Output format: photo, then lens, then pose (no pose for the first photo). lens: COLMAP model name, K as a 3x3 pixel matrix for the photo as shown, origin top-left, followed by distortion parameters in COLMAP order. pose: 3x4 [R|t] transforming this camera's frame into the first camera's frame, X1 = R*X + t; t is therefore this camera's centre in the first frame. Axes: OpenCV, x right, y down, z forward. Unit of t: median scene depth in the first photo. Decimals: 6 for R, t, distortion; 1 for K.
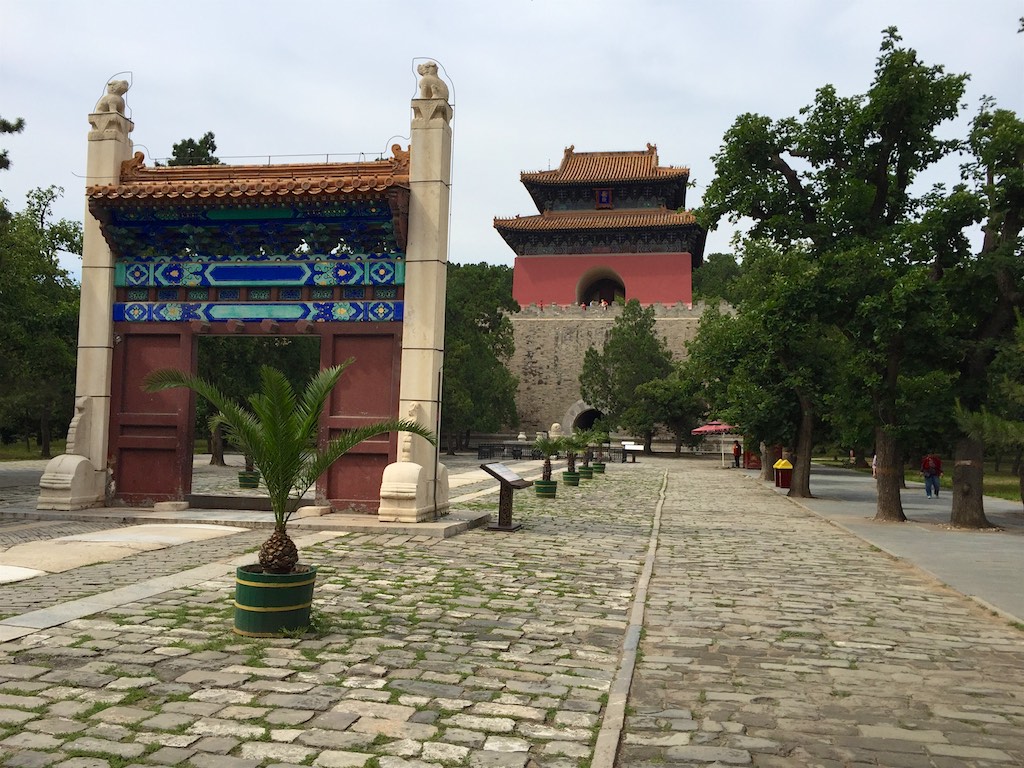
lens RADIAL K [[861.8, 0, 512.0], [0, 861.8, 384.0], [0, 0, 1]] dist [0.024814, -0.000896]
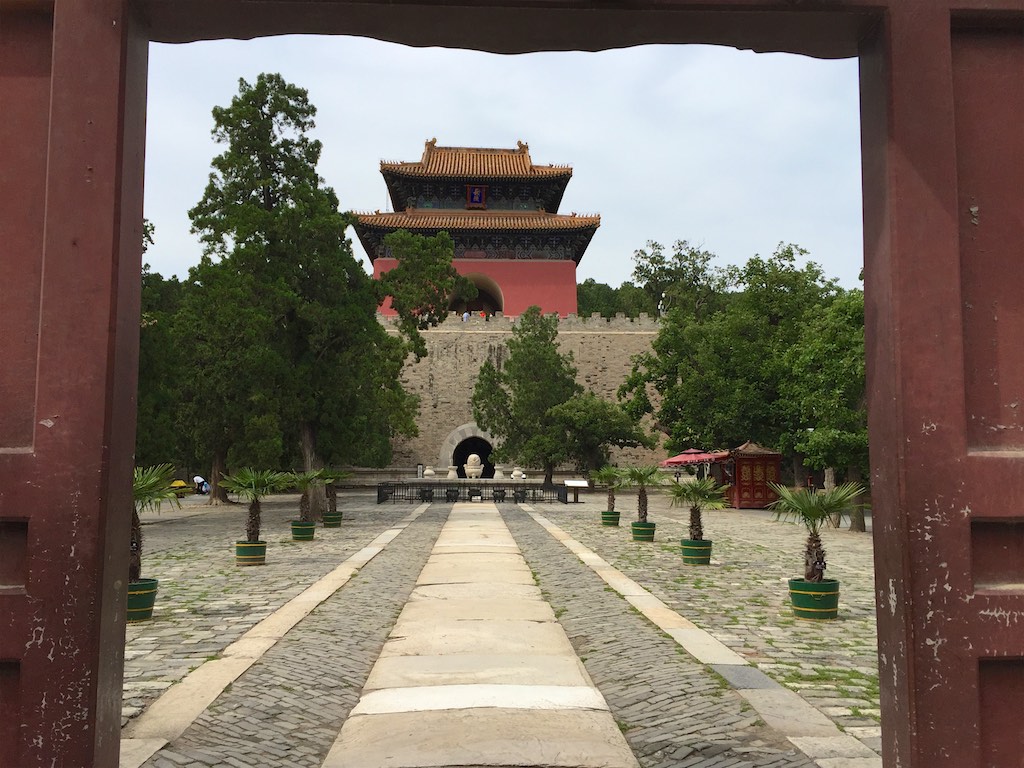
lens RADIAL K [[861.8, 0, 512.0], [0, 861.8, 384.0], [0, 0, 1]] dist [0.024814, -0.000896]
pose [[0.973652, 0.001945, 0.228031, -0.060123], [0.005649, 0.999451, -0.032643, 0.004838], [-0.227969, 0.033071, 0.973107, 0.145957]]
